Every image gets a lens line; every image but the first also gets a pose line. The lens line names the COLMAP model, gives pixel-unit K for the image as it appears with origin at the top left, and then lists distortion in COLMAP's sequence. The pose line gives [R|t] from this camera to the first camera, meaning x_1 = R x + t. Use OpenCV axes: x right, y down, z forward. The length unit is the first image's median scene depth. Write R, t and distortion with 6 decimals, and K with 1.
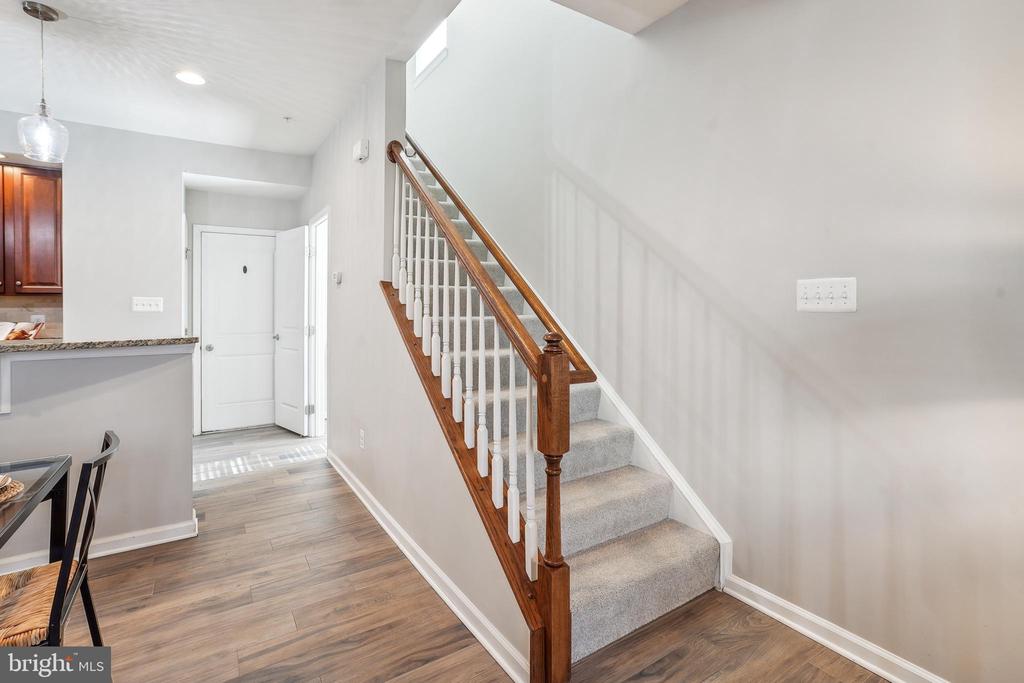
lens RADIAL K [[482.3, 0, 513.6], [0, 482.3, 305.9], [0, 0, 1]] dist [-0.044250, 0.026481]
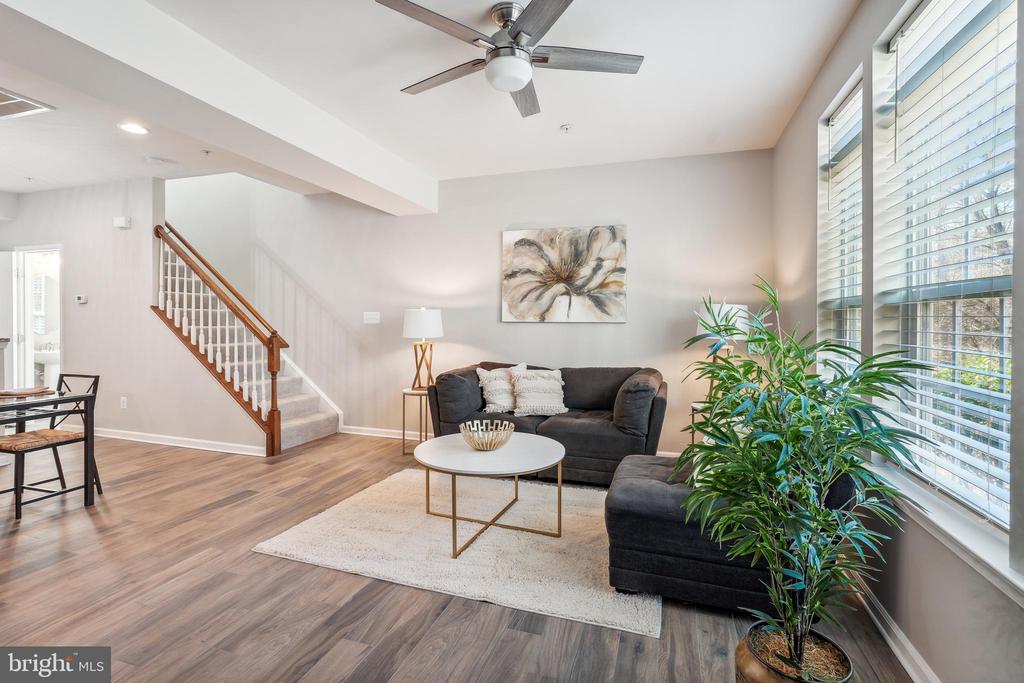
lens RADIAL K [[474.1, 0, 514.6], [0, 474.1, 330.9], [0, 0, 1]] dist [-0.045625, 0.025347]
pose [[0.778391, -0.002413, 0.627775, -0.274849], [-0.008709, 0.999855, 0.014642, 0.003443], [-0.627719, -0.016865, 0.778257, -1.027851]]
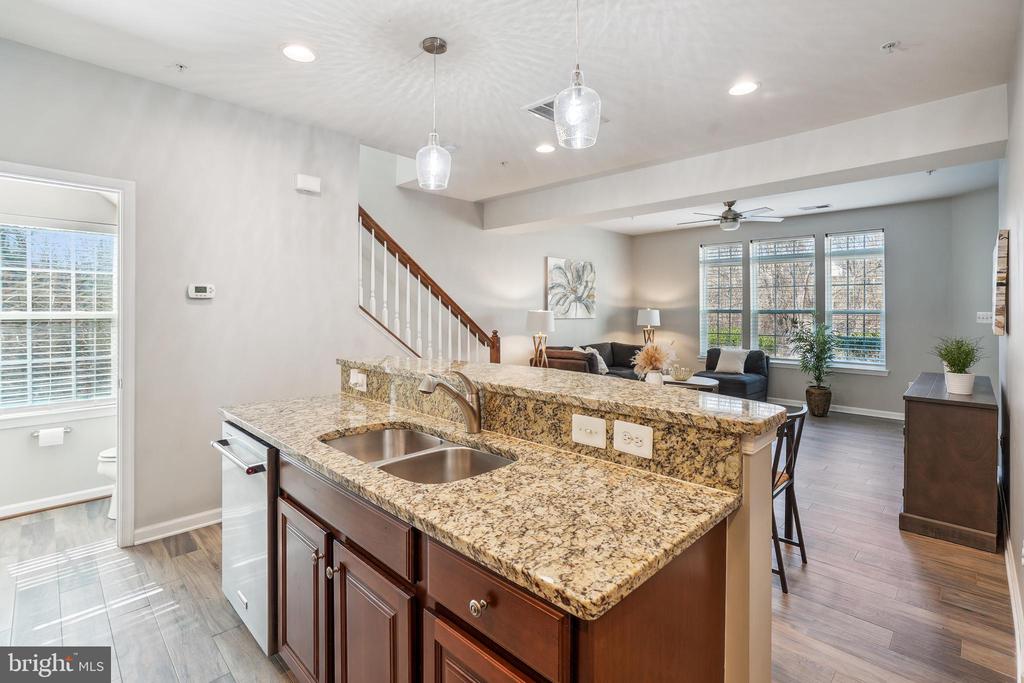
lens RADIAL K [[479.1, 0, 511.8], [0, 479.1, 310.4], [0, 0, 1]] dist [-0.037742, 0.019432]
pose [[-0.210621, 0.007573, 0.977539, -1.482900], [-0.000667, 0.999969, -0.007890, -0.023884], [-0.977568, -0.002314, -0.210609, 0.769632]]
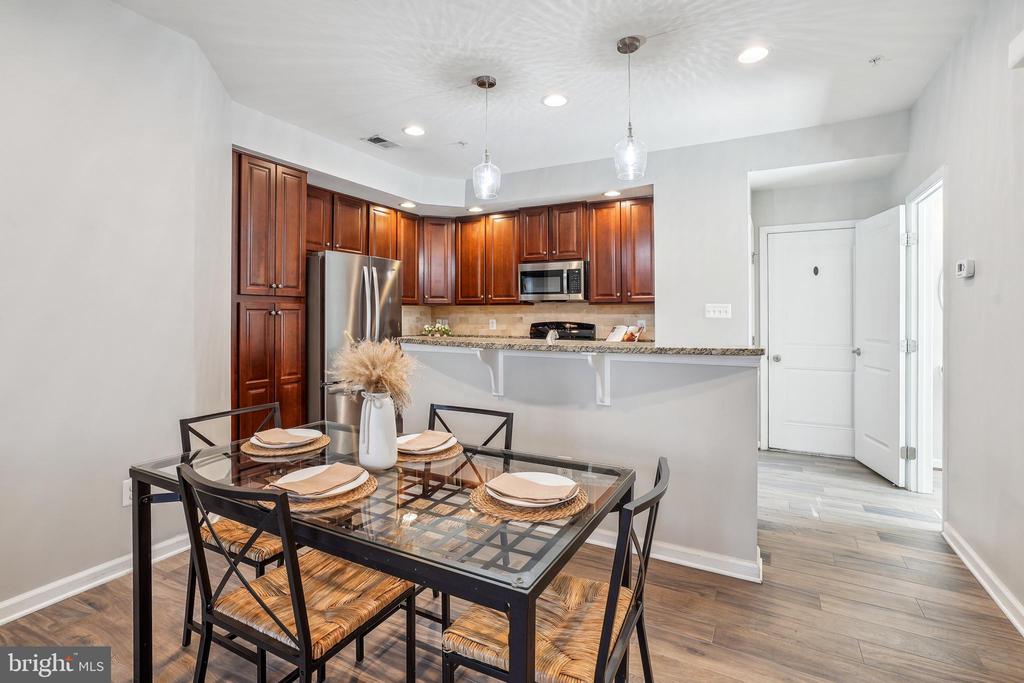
lens RADIAL K [[482.3, 0, 513.6], [0, 482.3, 305.9], [0, 0, 1]] dist [-0.044250, 0.026481]
pose [[0.477329, -0.012110, -0.878641, -0.107978], [-0.002971, 0.999877, -0.015395, 0.003405], [0.878720, 0.009959, 0.477234, 0.168767]]
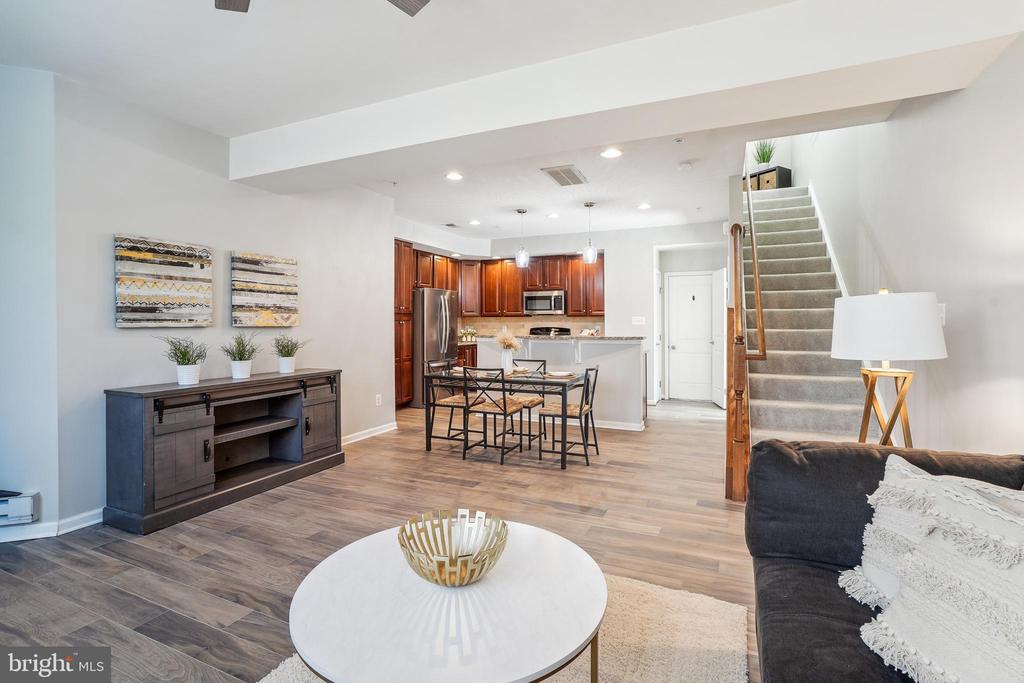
lens RADIAL K [[477.3, 0, 516.0], [0, 477.3, 321.4], [0, 0, 1]] dist [-0.044625, 0.025224]
pose [[0.540152, 0.001419, -0.841566, 0.657133], [-0.000945, 0.999999, 0.001079, -0.002659], [0.841567, 0.000212, 0.540153, -0.495637]]
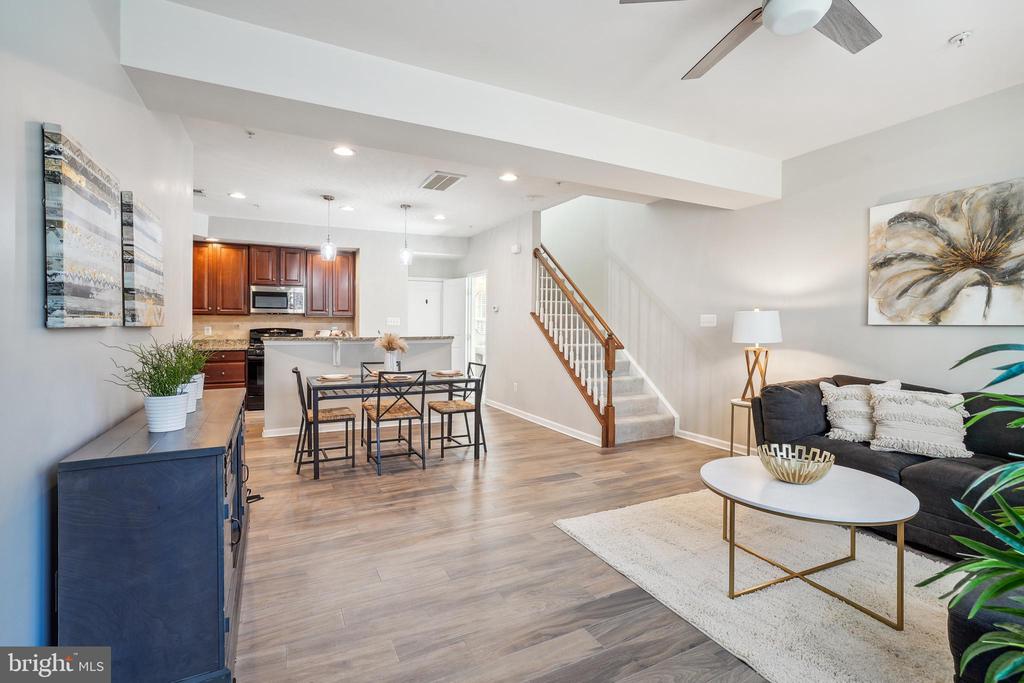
lens RADIAL K [[474.1, 0, 514.6], [0, 474.1, 330.9], [0, 0, 1]] dist [-0.045625, 0.025347]
pose [[0.994677, 0.010299, -0.102525, -0.110041], [-0.008902, 0.999861, 0.014075, 0.003291], [0.102656, -0.013087, 0.994631, -1.055956]]
